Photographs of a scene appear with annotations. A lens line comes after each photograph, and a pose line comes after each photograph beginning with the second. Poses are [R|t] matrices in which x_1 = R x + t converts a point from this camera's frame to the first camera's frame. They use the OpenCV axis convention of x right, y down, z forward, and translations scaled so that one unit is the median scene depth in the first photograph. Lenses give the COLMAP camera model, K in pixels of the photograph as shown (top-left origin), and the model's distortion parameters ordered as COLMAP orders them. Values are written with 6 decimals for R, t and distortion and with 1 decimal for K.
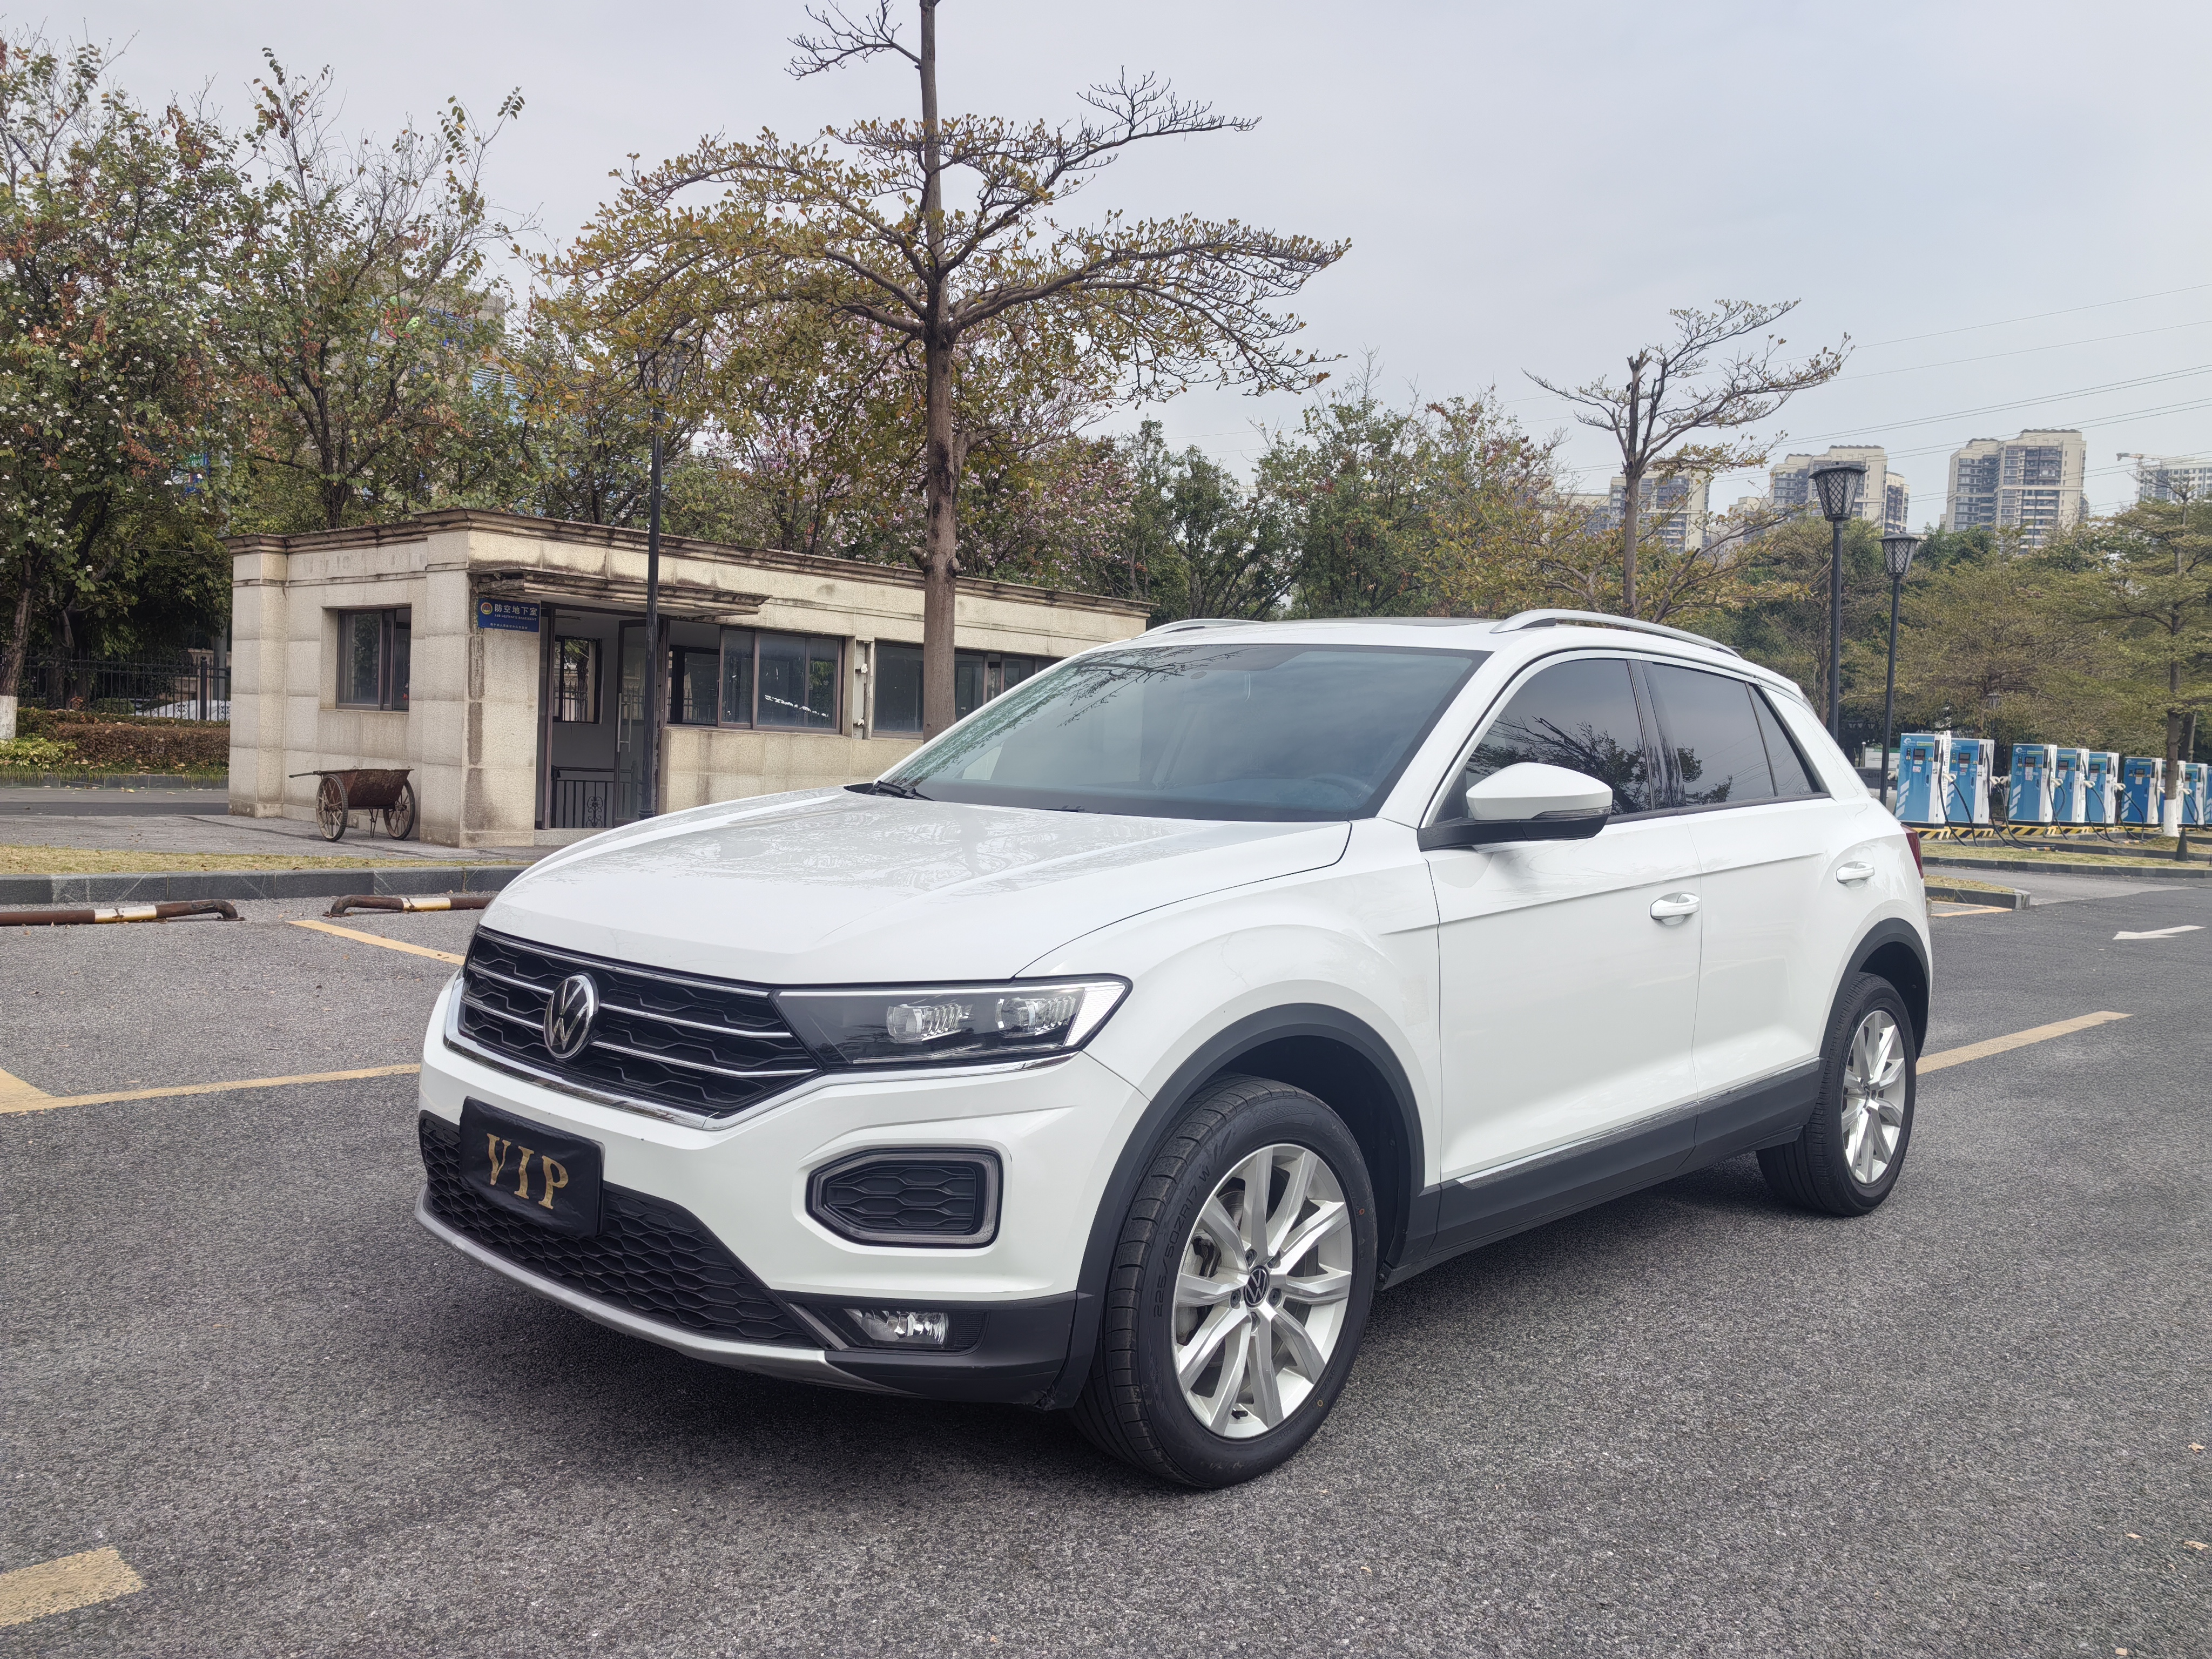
lens RADIAL K [[1743.9, 0, 1109.9], [0, 1743.9, 856.4], [0, 0, 1]] dist [0.054646, -0.067257]
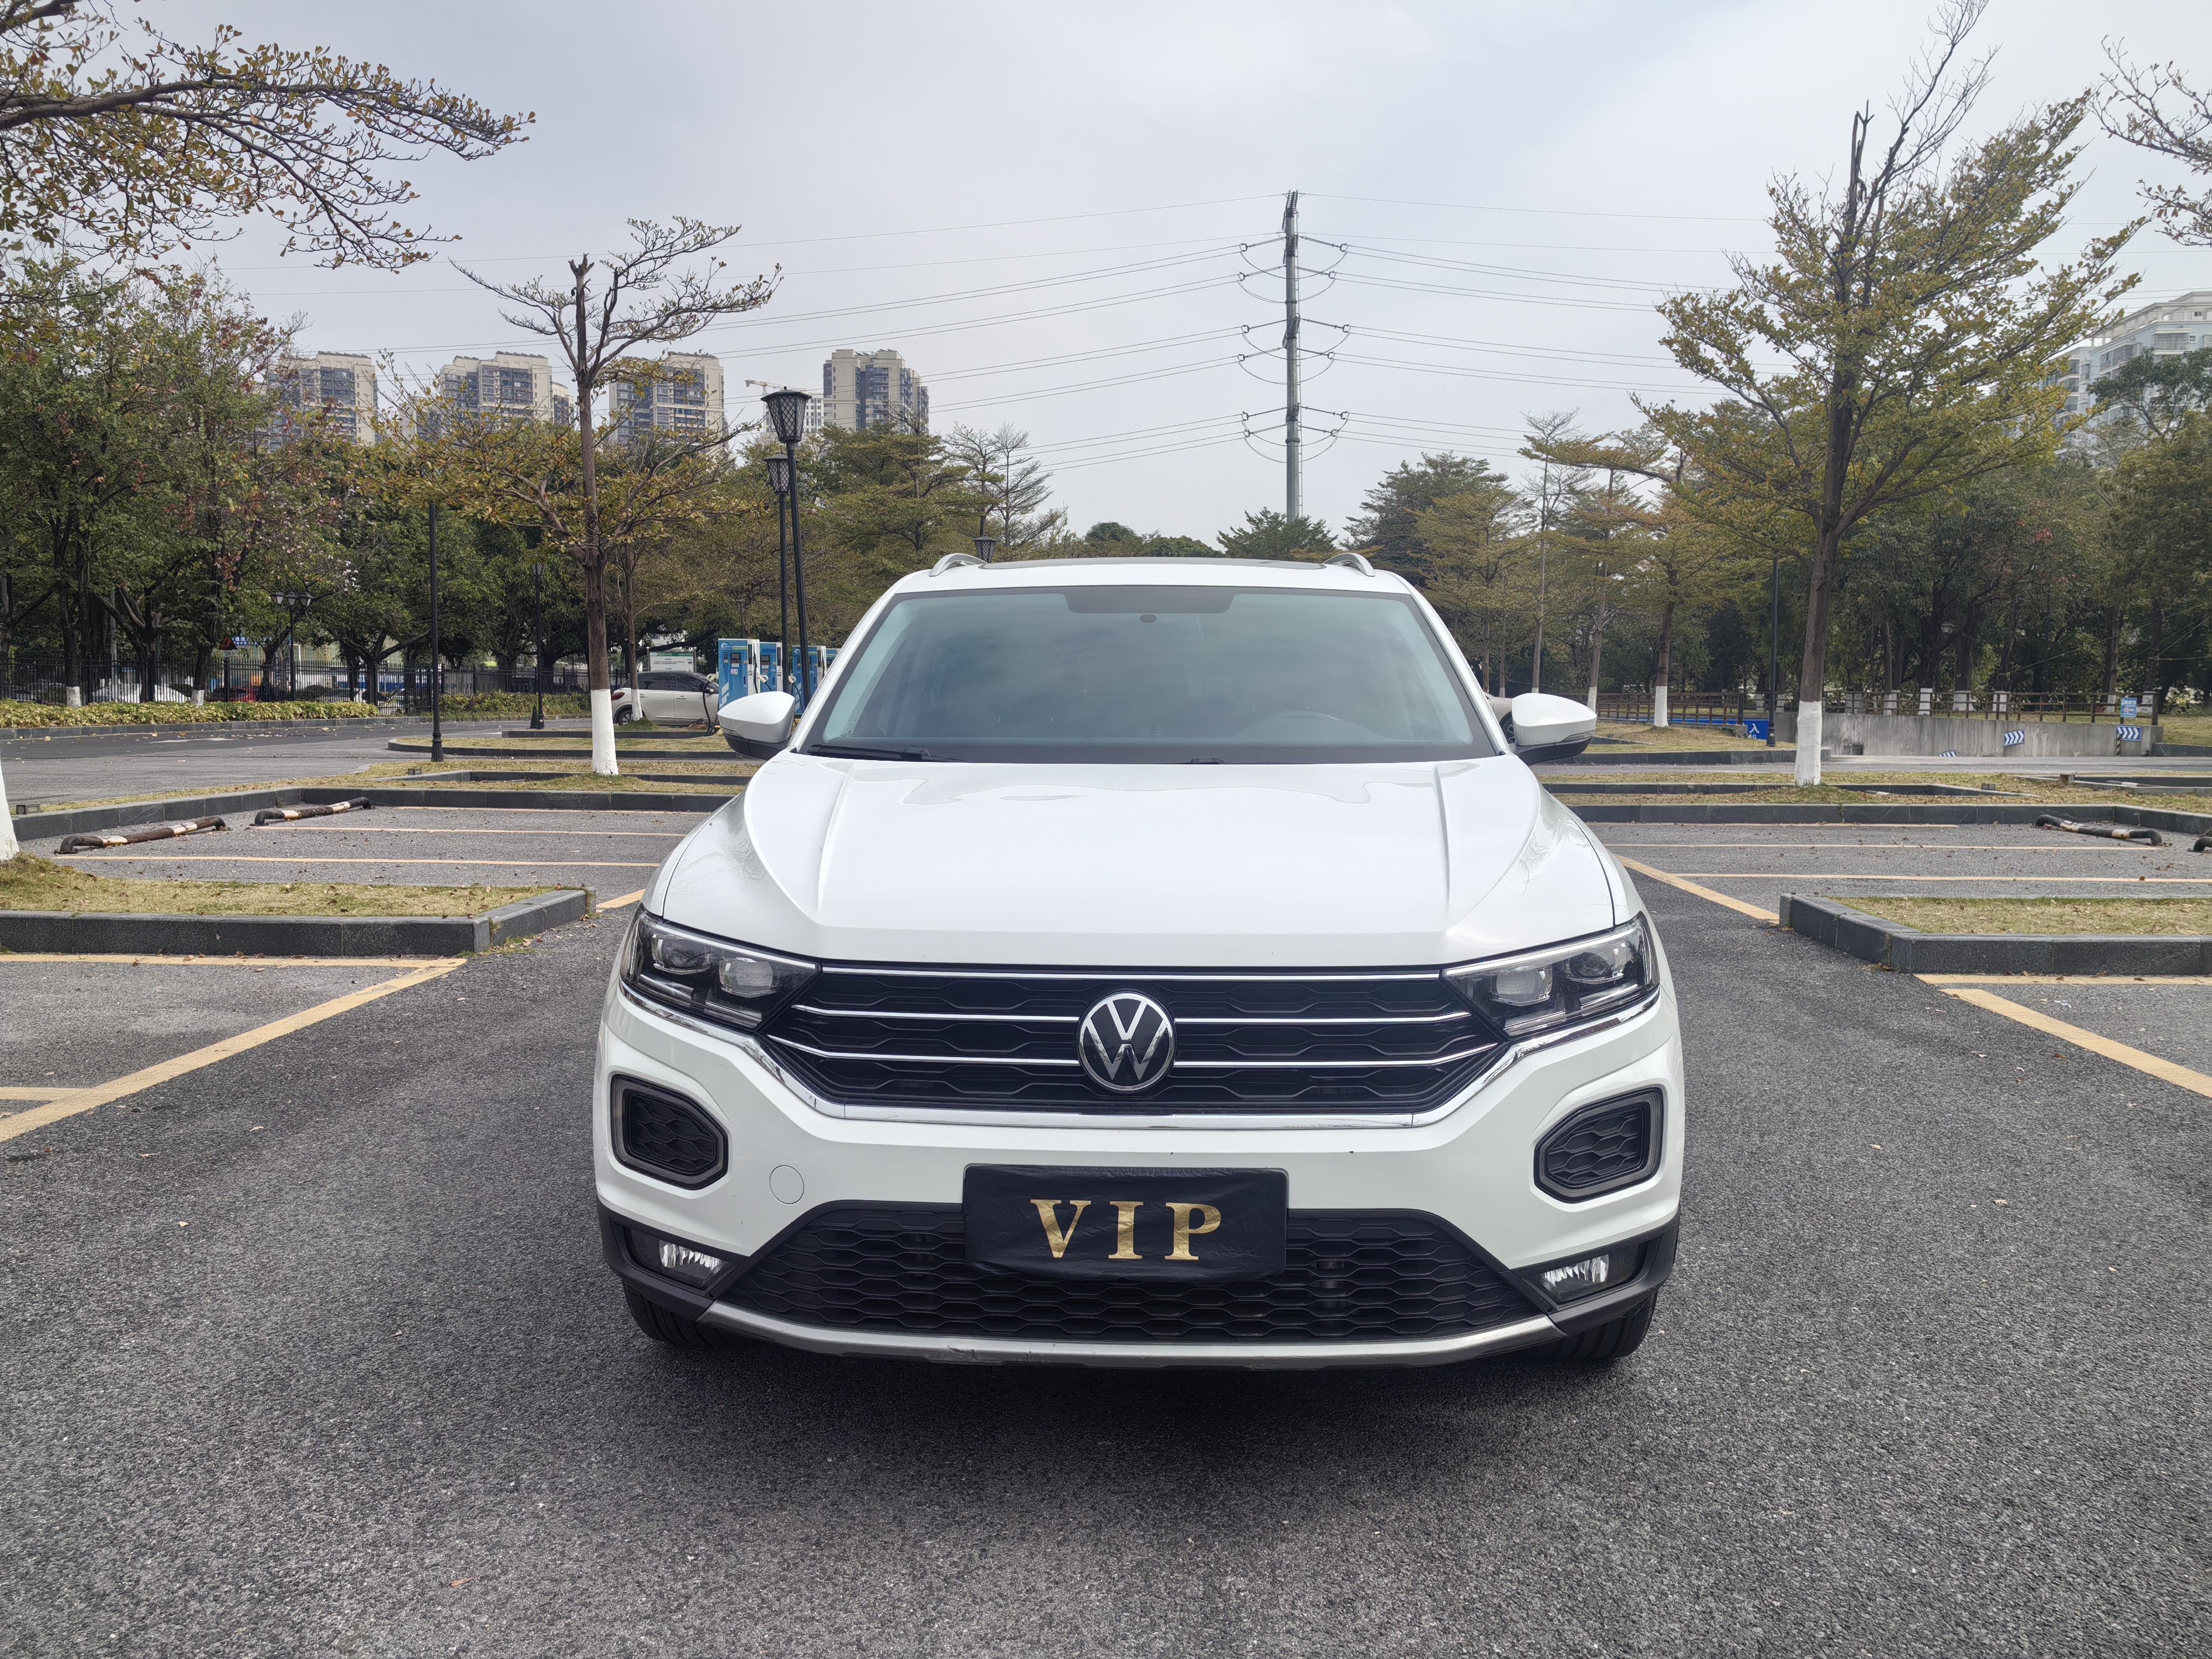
lens RADIAL K [[1748.3, 0, 1102.9], [0, 1748.3, 850.2], [0, 0, 1]] dist [0.042309, -0.056107]
pose [[0.755442, -0.102915, 0.647083, -0.224626], [0.070399, 0.994619, 0.076001, -0.017856], [-0.651423, -0.011860, 0.758622, 0.093004]]
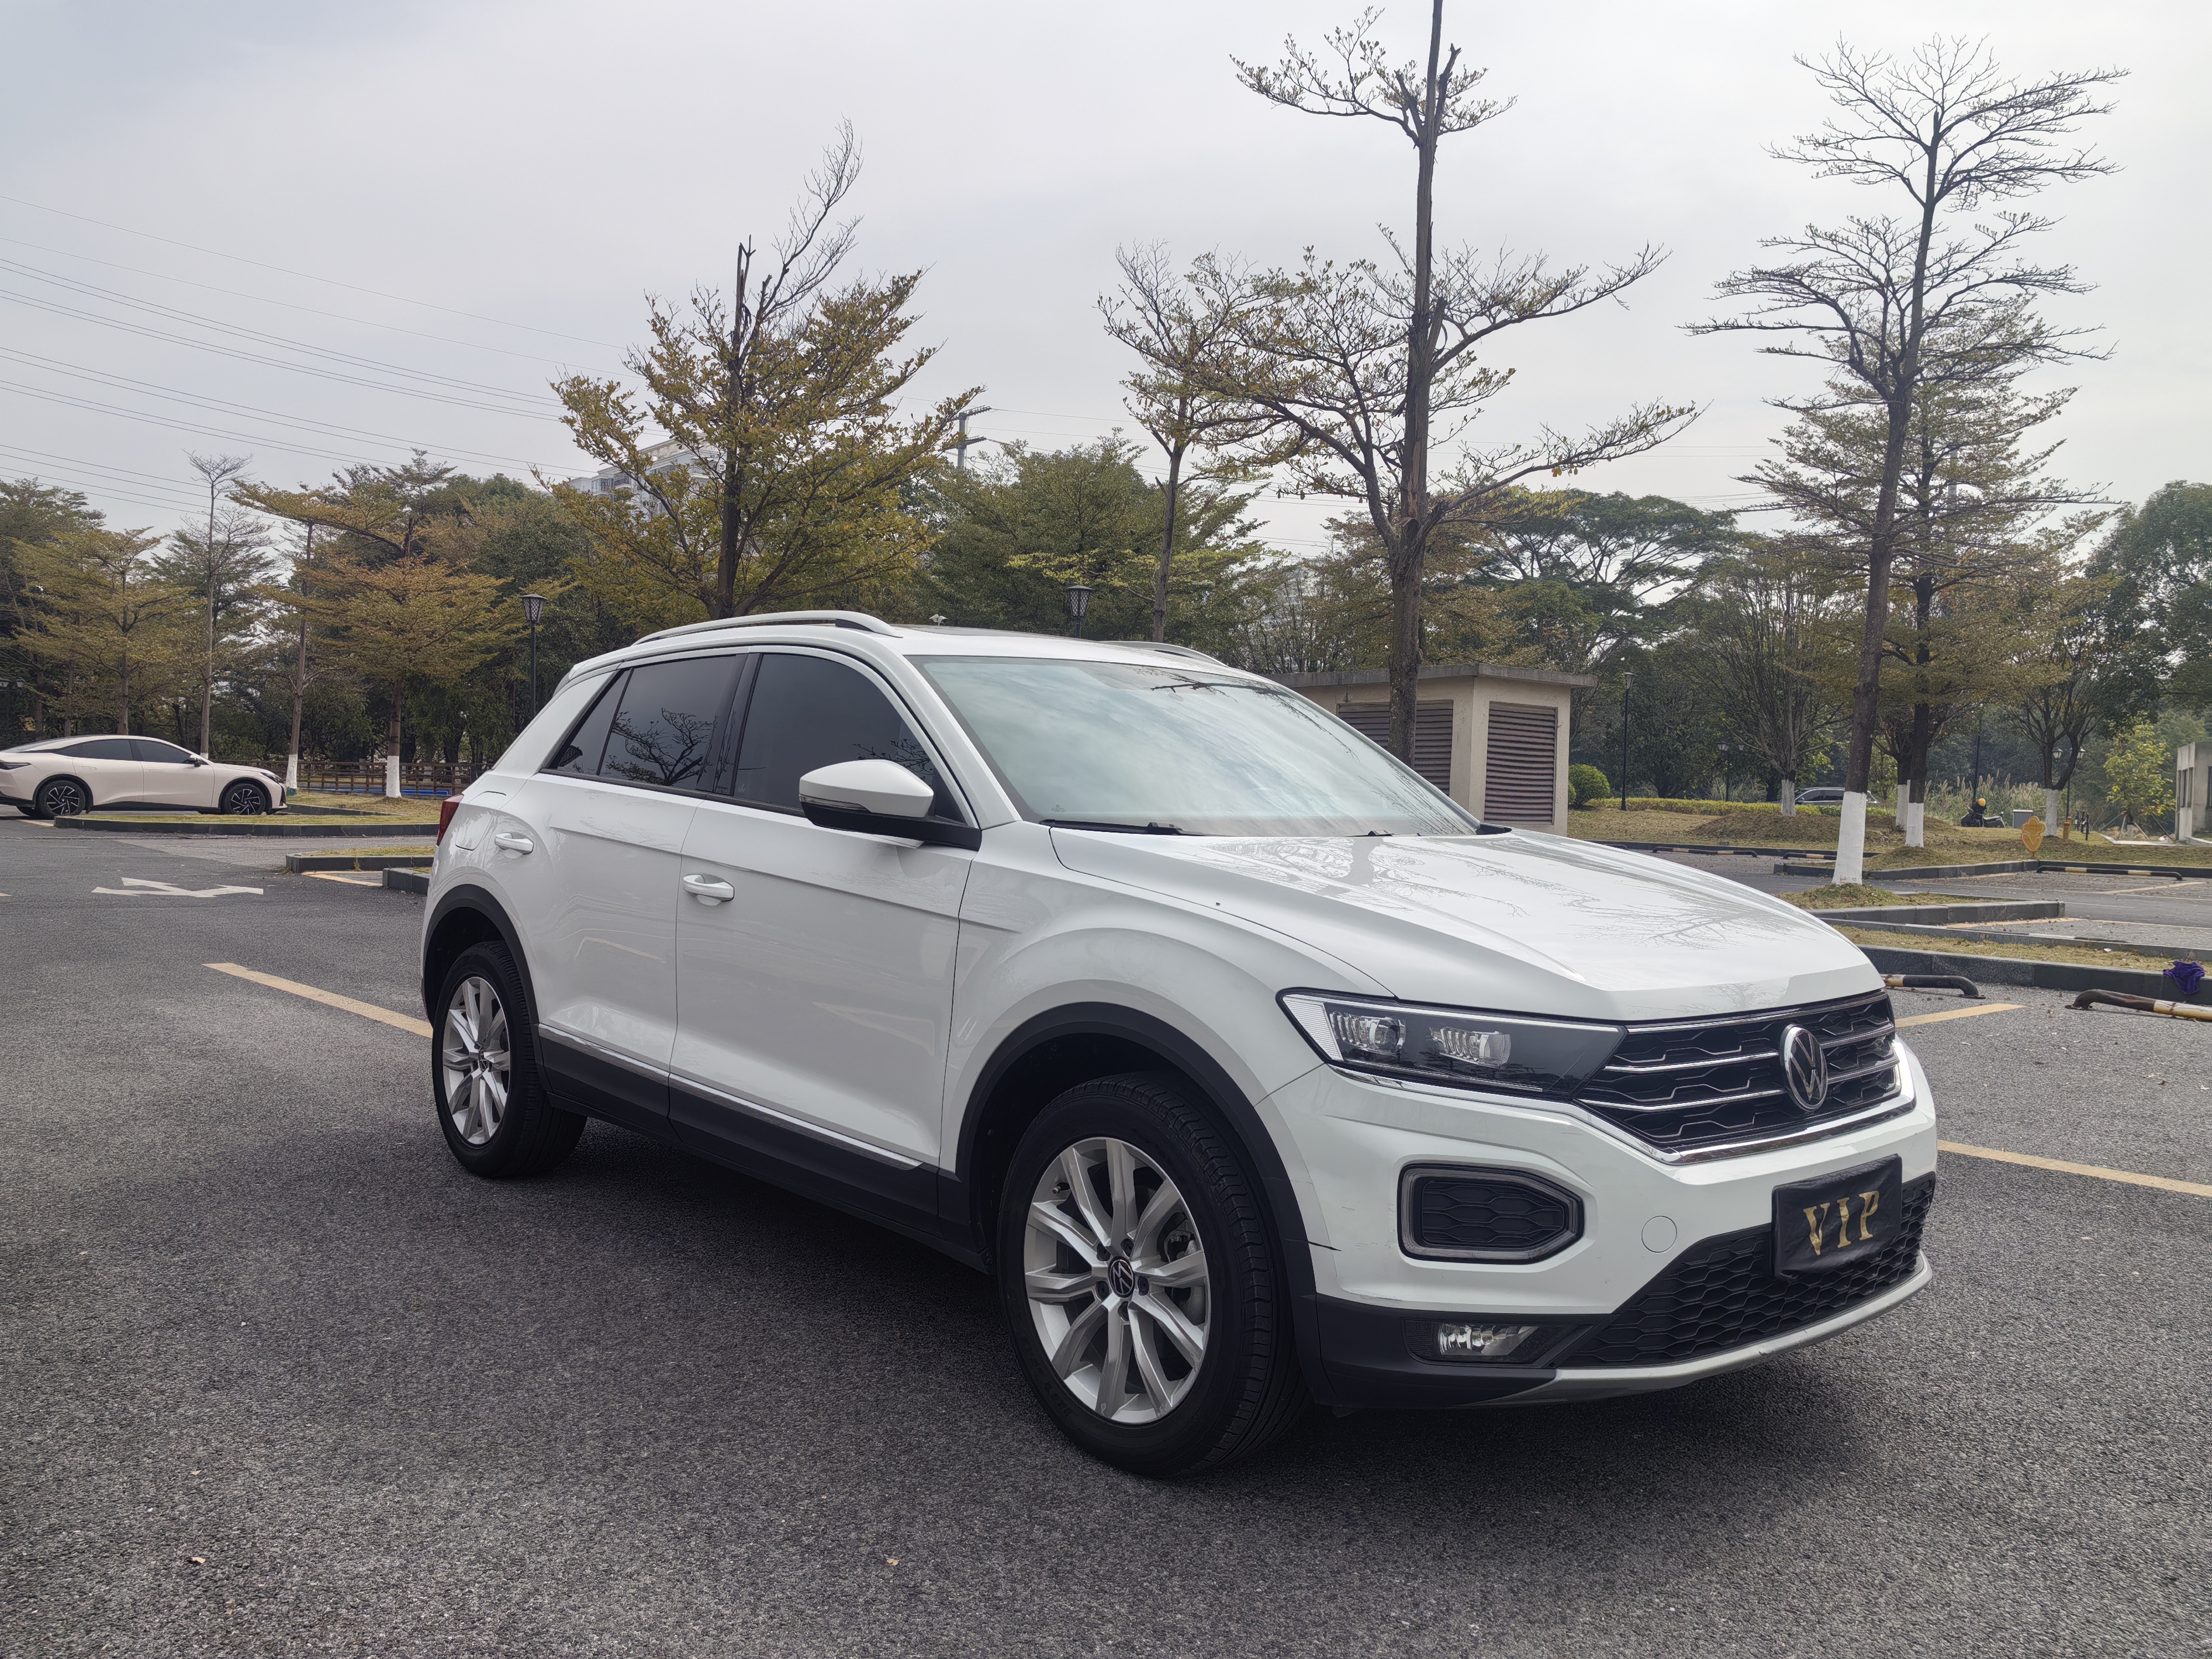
lens RADIAL K [[1774.7, 0, 1095.6], [0, 1774.7, 829.0], [0, 0, 1]] dist [-0.011425, 0.007233]
pose [[0.091503, -0.068300, 0.993460, -0.356161], [0.033942, 0.997279, 0.065436, -0.033909], [-0.995226, 0.027733, 0.093572, 0.341969]]
